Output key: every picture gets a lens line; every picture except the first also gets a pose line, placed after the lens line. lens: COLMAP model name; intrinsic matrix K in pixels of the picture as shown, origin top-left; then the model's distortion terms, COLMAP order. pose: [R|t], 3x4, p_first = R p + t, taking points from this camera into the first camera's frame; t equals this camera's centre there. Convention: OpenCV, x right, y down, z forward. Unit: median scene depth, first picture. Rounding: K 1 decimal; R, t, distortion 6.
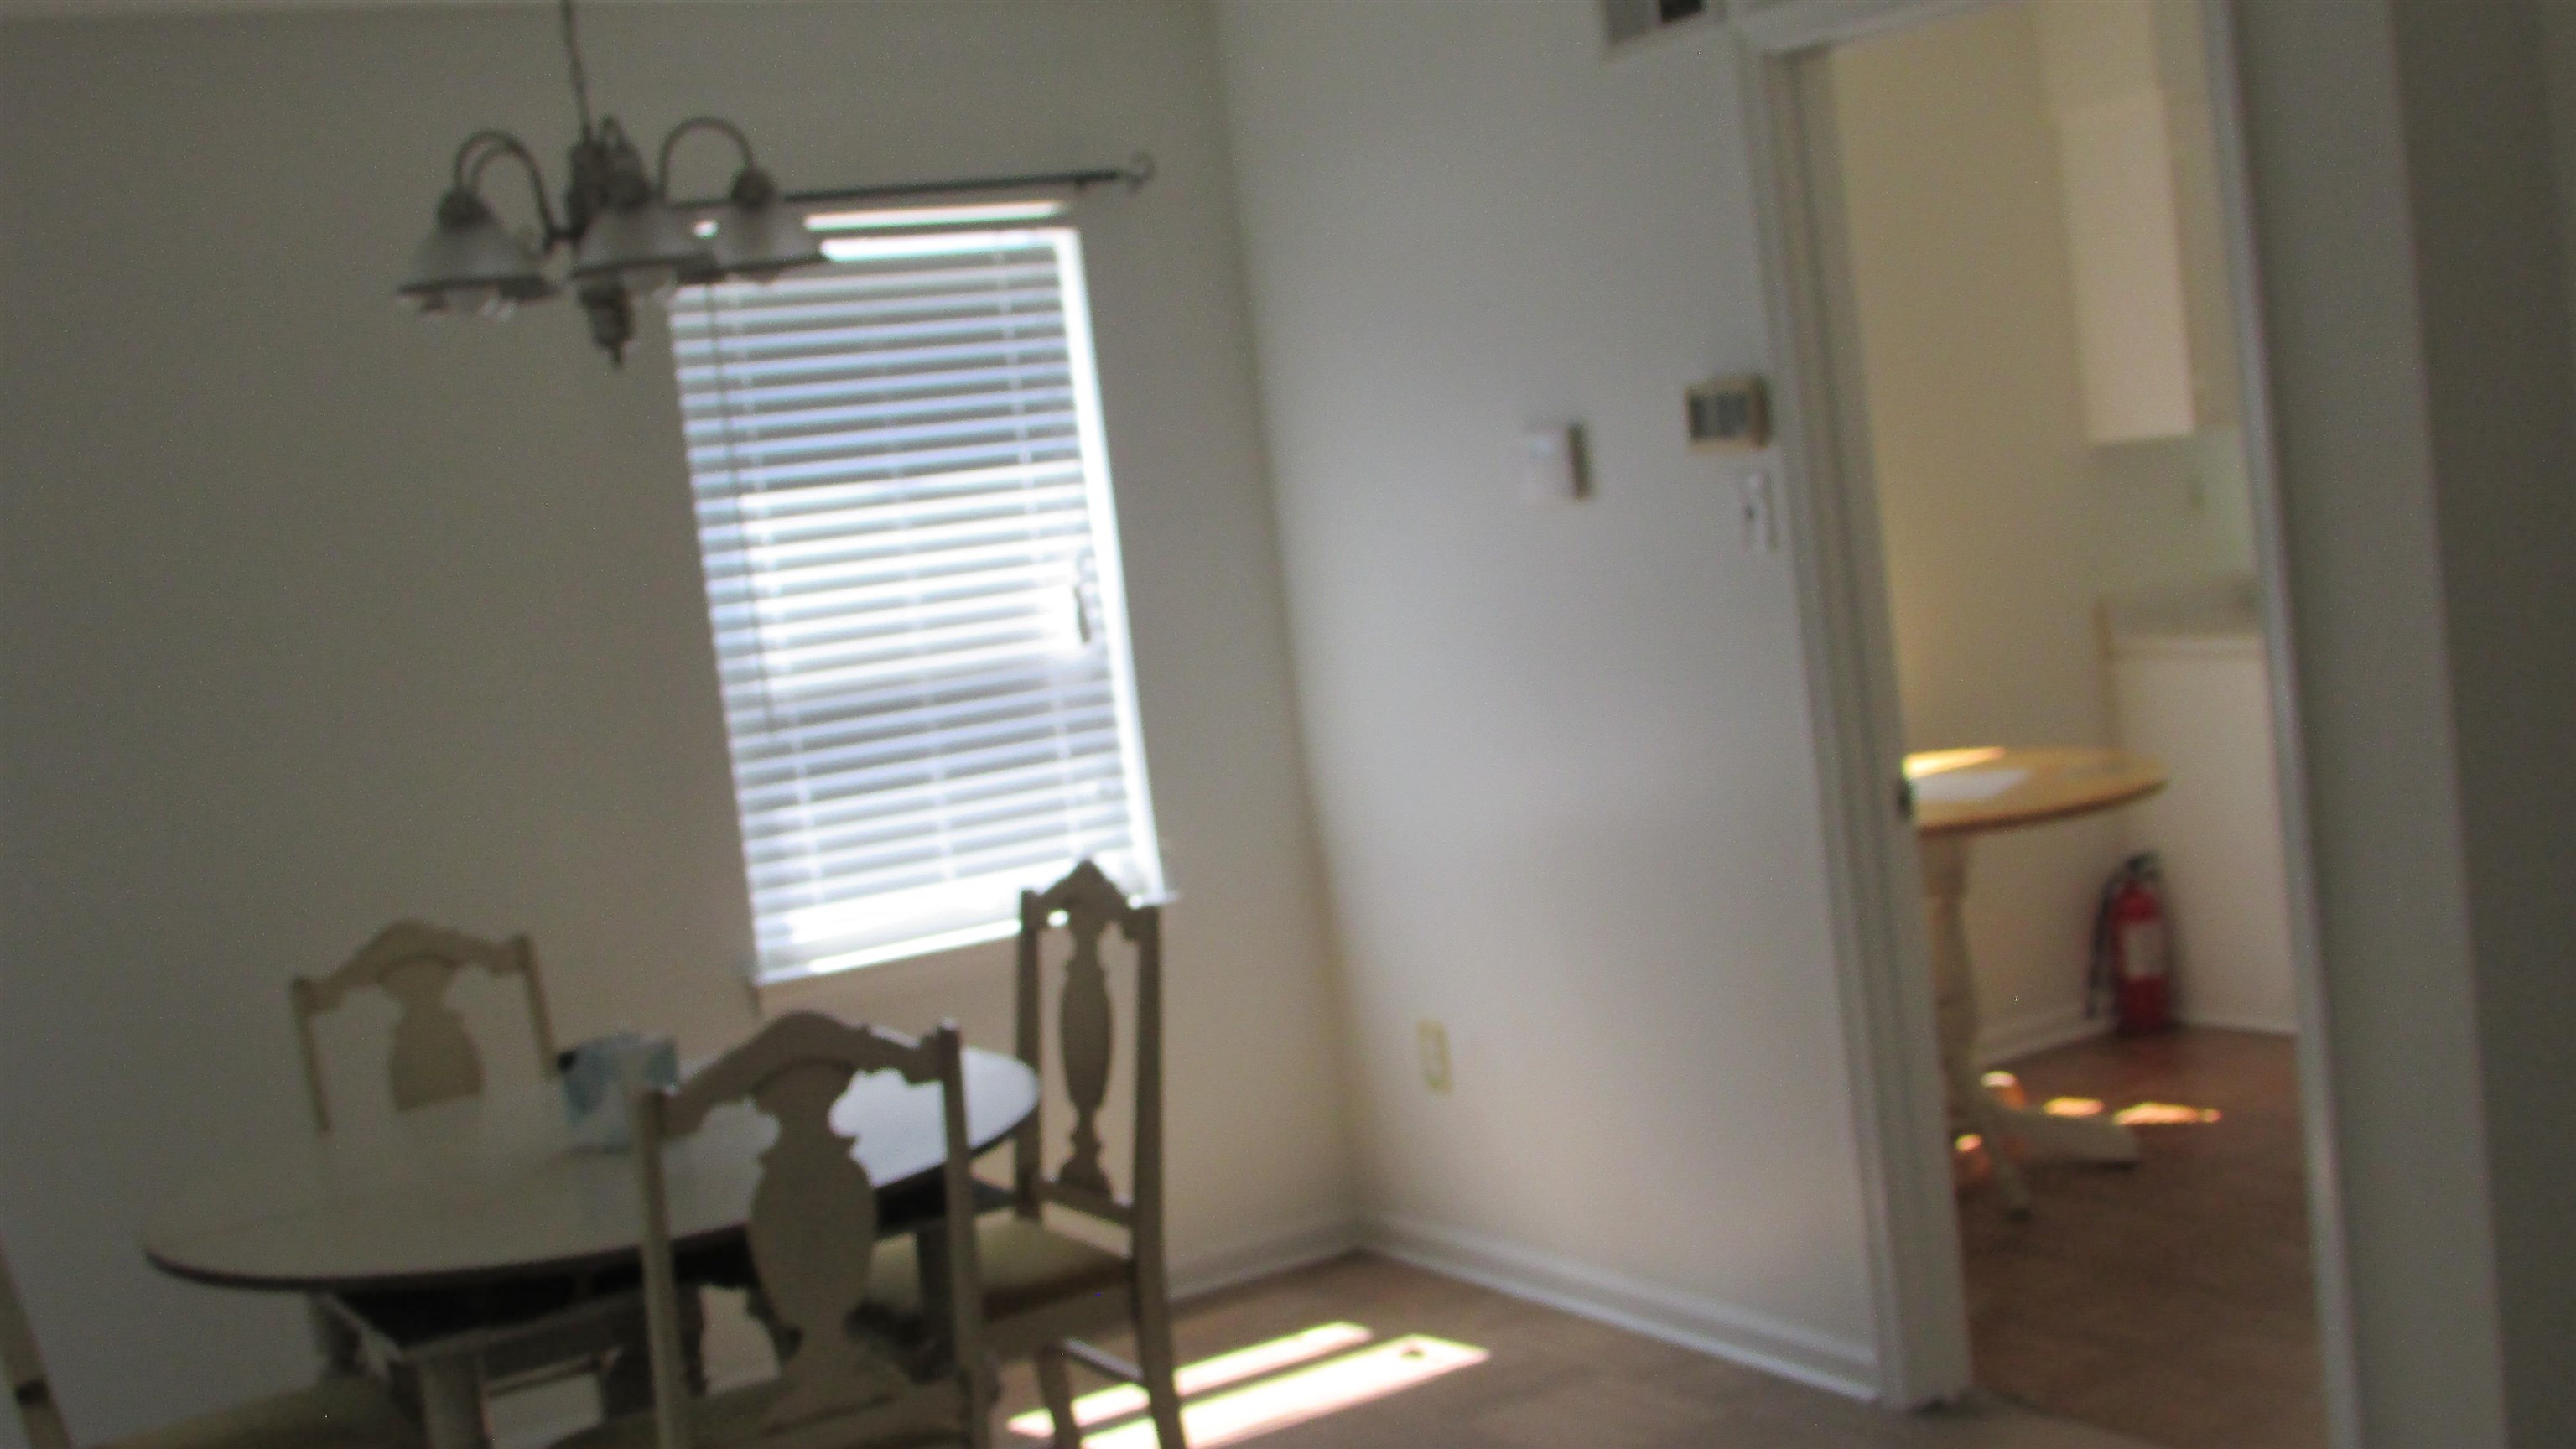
lens RADIAL K [[2849.3, 0, 1288.0], [0, 2849.3, 724.5], [0, 0, 1]] dist [-0.056746, 0.023619]
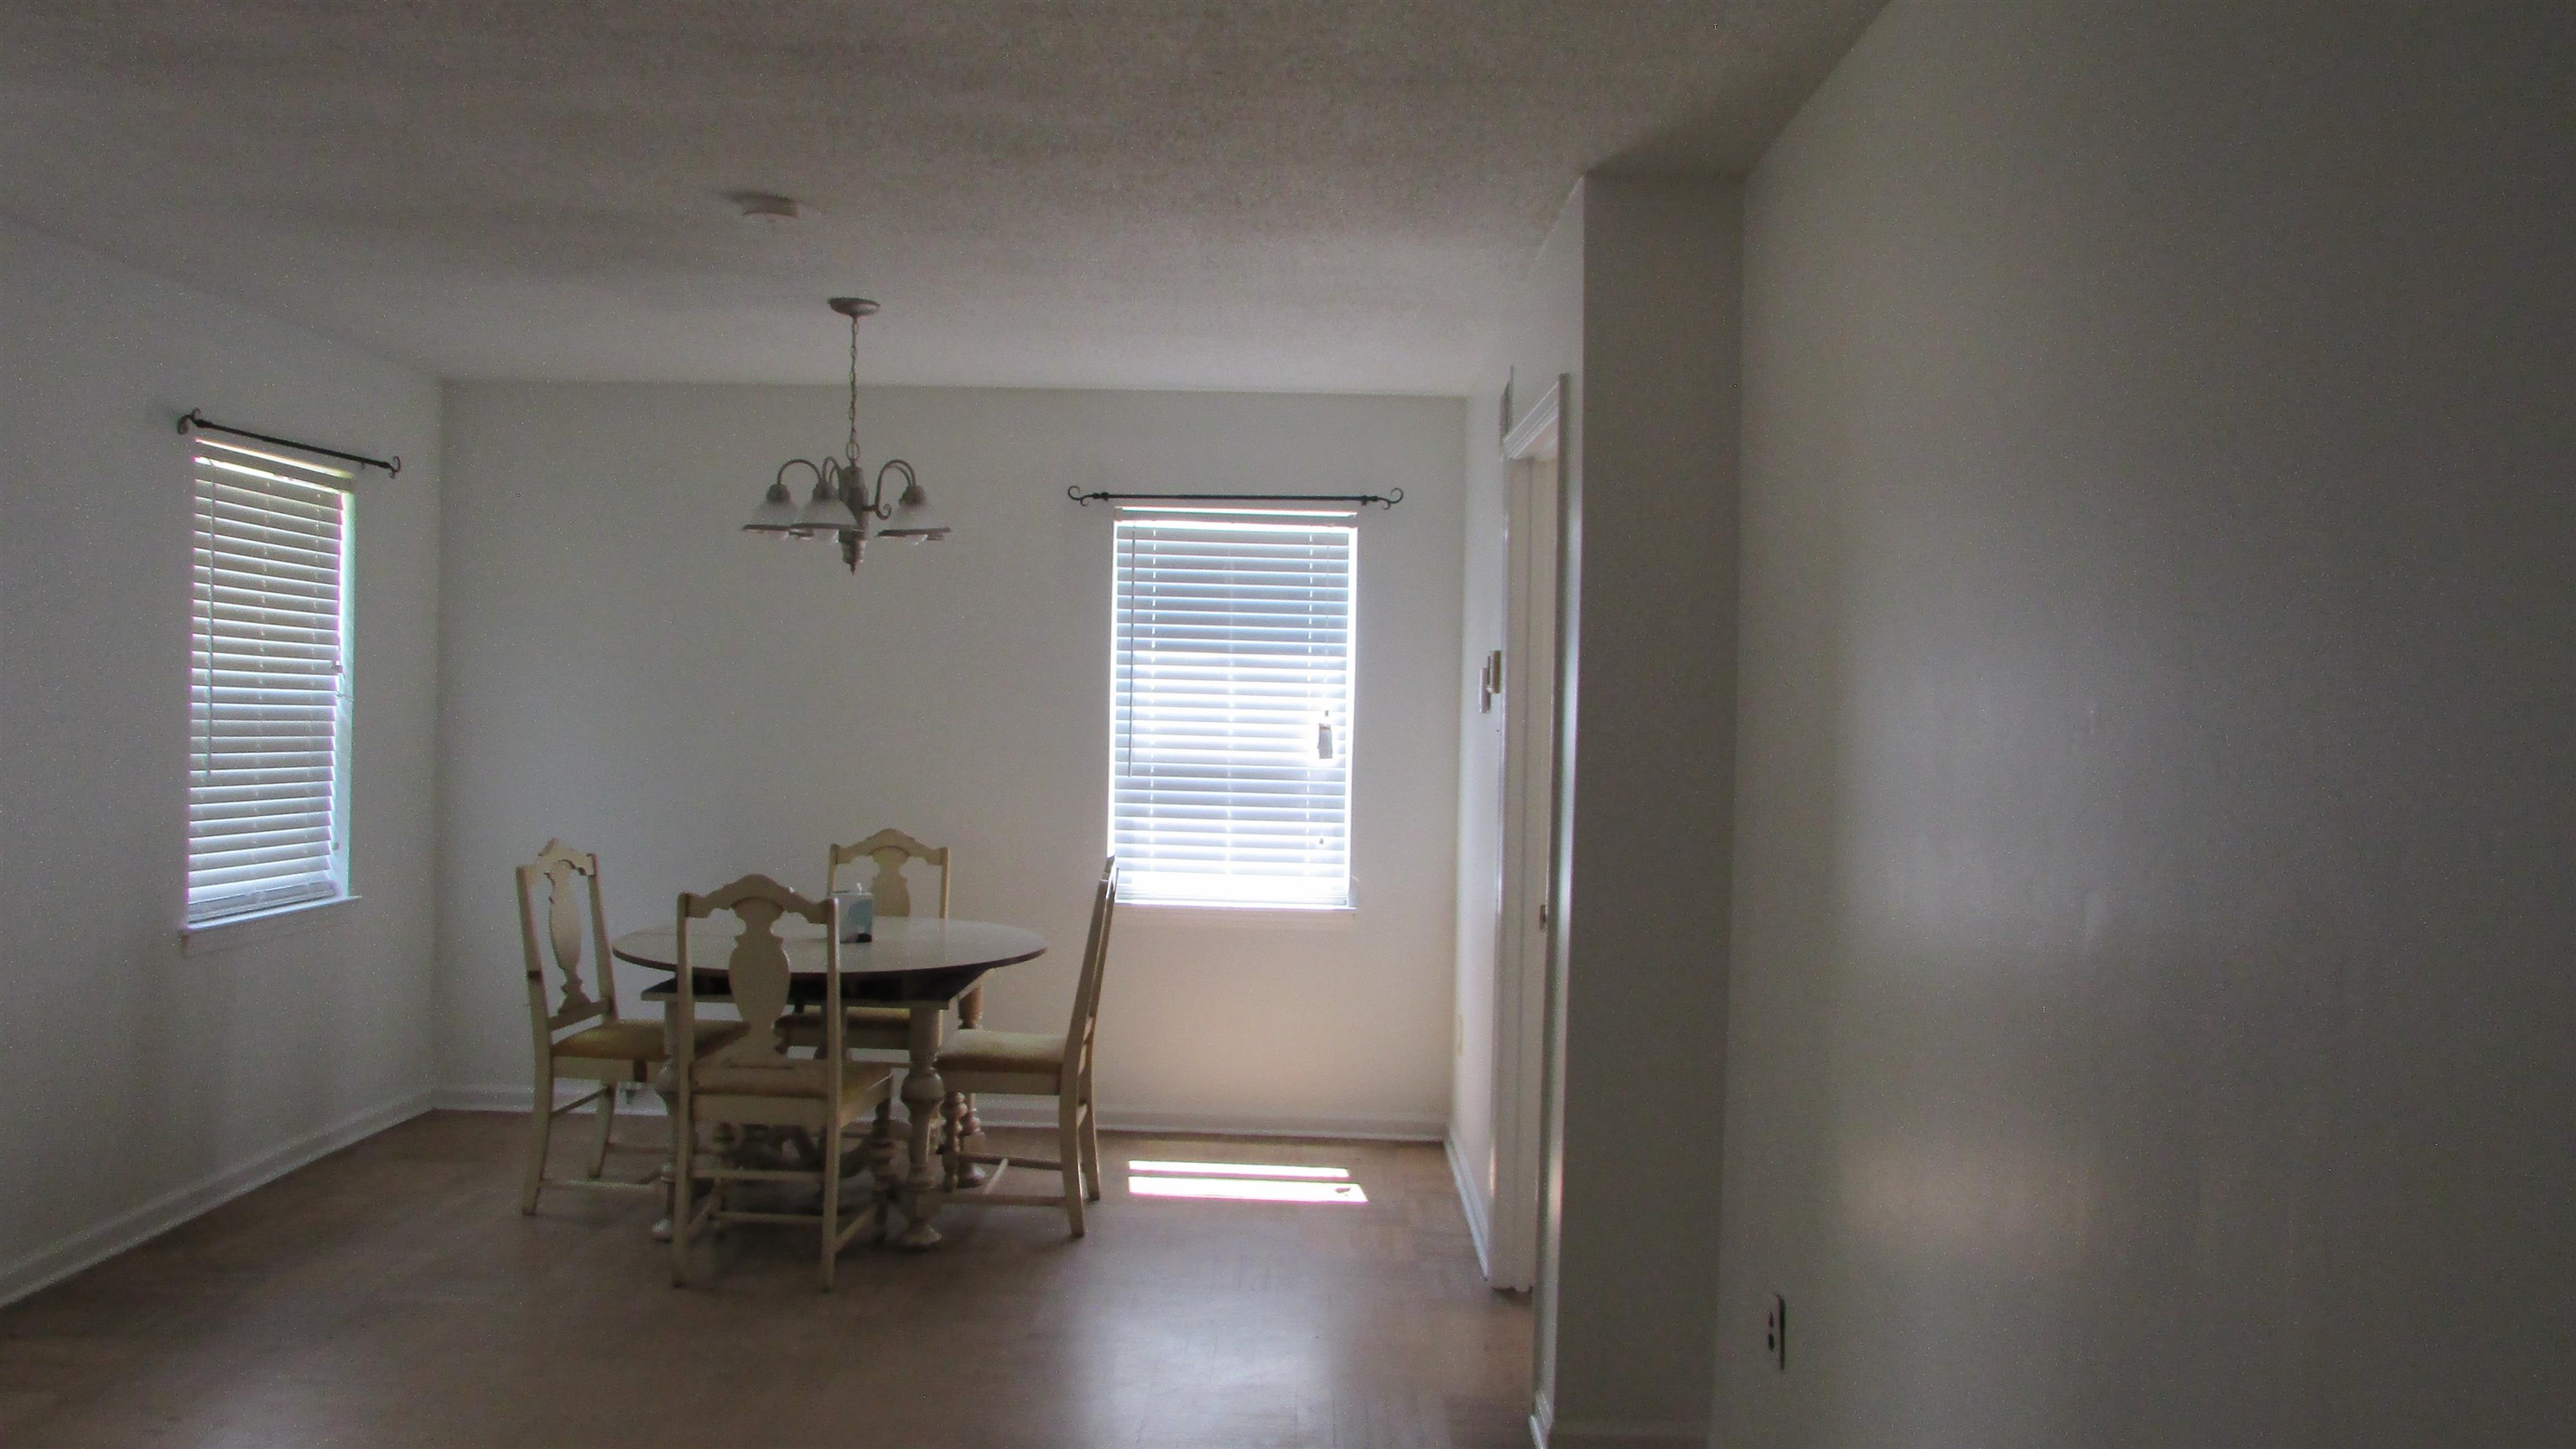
lens RADIAL K [[1869.9, 0, 1348.9], [0, 1869.9, 730.4], [0, 0, 1]] dist [-0.025160, 0.001691]
pose [[0.823133, 0.148356, -0.548126, 0.616913], [-0.172099, 0.985046, 0.008167, -0.061672], [0.541141, 0.087609, 0.836356, 0.034541]]
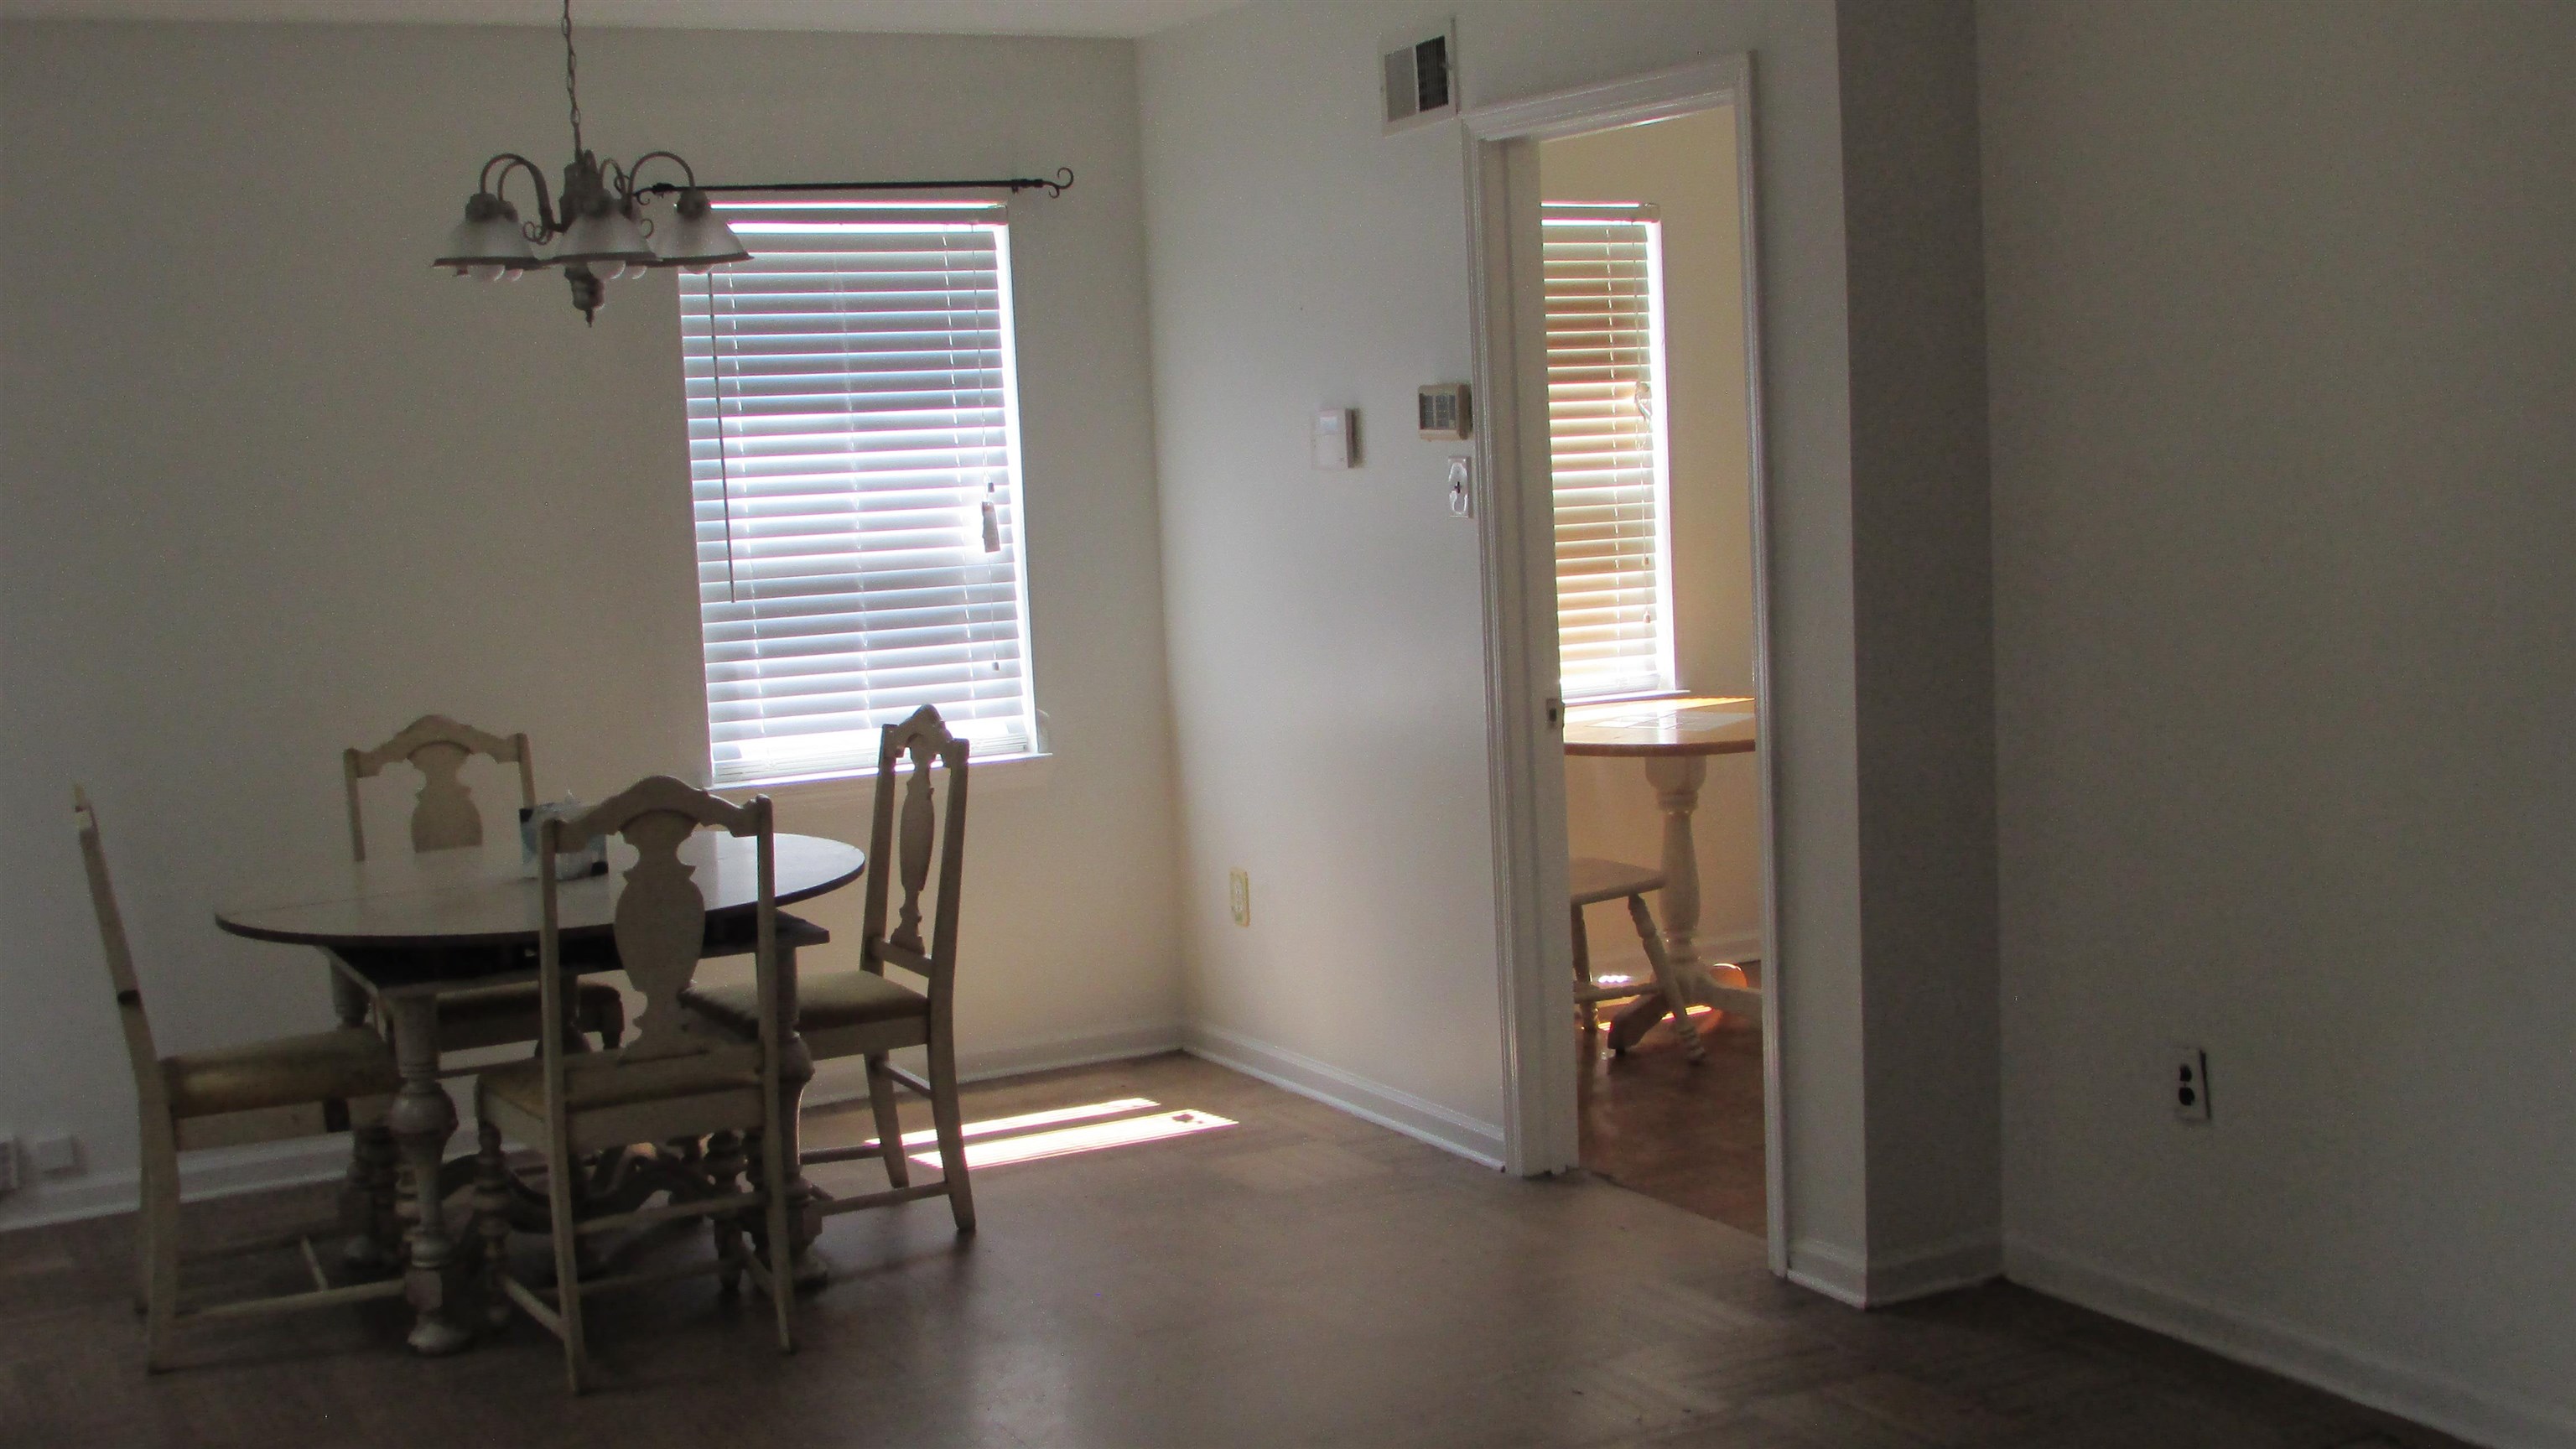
lens RADIAL K [[2921.4, 0, 1288.0], [0, 2921.4, 724.5], [0, 0, 1]] dist [-0.023273, 0.007162]
pose [[0.994959, 0.080473, -0.059838, 0.154274], [-0.079186, 0.996581, 0.023579, 0.008185], [0.061531, -0.018722, 0.997930, -0.312763]]
